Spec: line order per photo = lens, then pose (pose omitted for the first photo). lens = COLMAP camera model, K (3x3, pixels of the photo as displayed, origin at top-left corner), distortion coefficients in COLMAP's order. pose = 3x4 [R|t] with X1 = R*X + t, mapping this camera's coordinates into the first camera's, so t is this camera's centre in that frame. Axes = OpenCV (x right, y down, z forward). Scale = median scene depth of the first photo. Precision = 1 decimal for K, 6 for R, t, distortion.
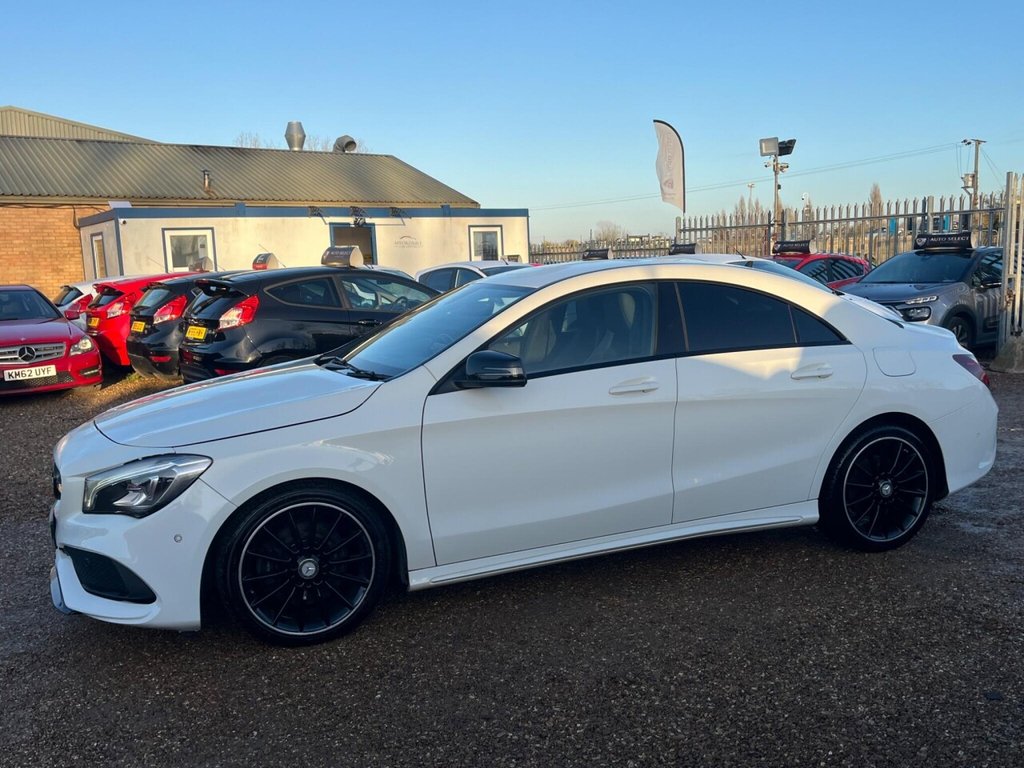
lens RADIAL K [[884.4, 0, 512.0], [0, 884.4, 384.0], [0, 0, 1]] dist [0.001830, -0.001835]
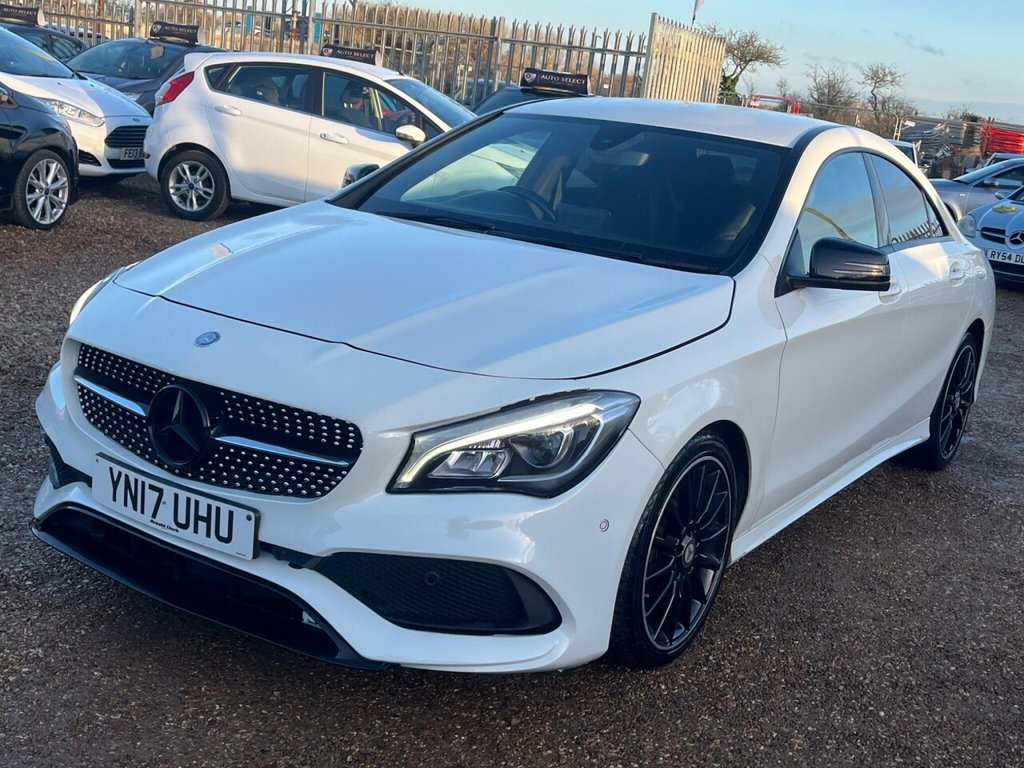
lens RADIAL K [[1190.1, 0, 520.5], [0, 1190.1, 384.1], [0, 0, 1]] dist [0.006991, 0.001655]
pose [[0.808714, -0.013782, 0.588040, -0.863633], [-0.066015, 0.991283, 0.114021, -0.016050], [-0.584485, -0.131030, 0.800755, 0.350536]]
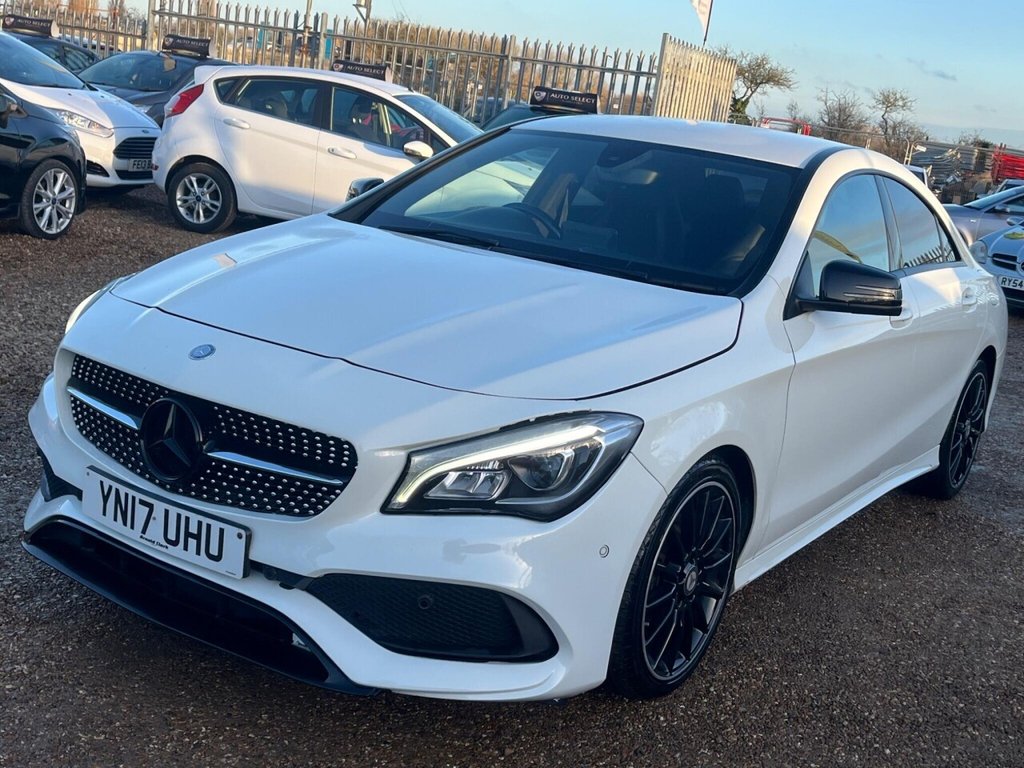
lens RADIAL K [[1191.7, 0, 508.8], [0, 1191.7, 385.0], [0, 0, 1]] dist [0.005943, 0.003906]
pose [[0.816765, 0.010212, 0.576880, -0.850523], [-0.083483, 0.991413, 0.100648, -0.015238], [-0.570898, -0.130365, 0.810605, 0.363981]]
